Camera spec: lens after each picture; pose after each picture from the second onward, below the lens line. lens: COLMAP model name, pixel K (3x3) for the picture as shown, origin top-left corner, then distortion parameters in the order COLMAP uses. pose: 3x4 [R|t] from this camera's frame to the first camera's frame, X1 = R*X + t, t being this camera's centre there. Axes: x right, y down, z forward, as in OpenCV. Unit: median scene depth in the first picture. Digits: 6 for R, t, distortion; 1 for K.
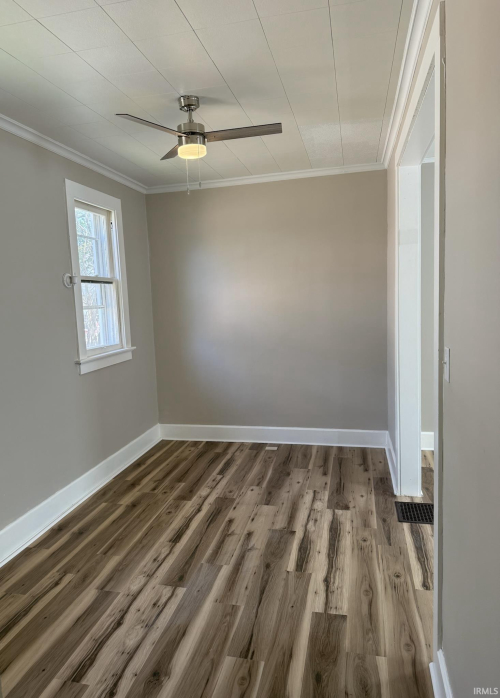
lens RADIAL K [[495.7, 0, 223.1], [0, 495.7, 359.0], [0, 0, 1]] dist [-0.005684, 0.002520]
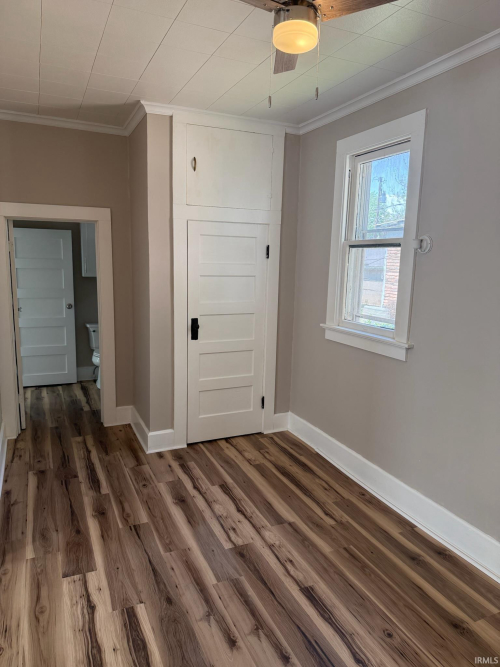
lens RADIAL K [[469.6, 0, 245.3], [0, 469.6, 338.9], [0, 0, 1]] dist [0.025249, -0.029306]
pose [[-0.779964, 0.131215, -0.611914, 0.441056], [-0.071543, 0.952668, 0.295475, -0.247412], [0.621722, 0.274238, -0.733659, 1.641685]]
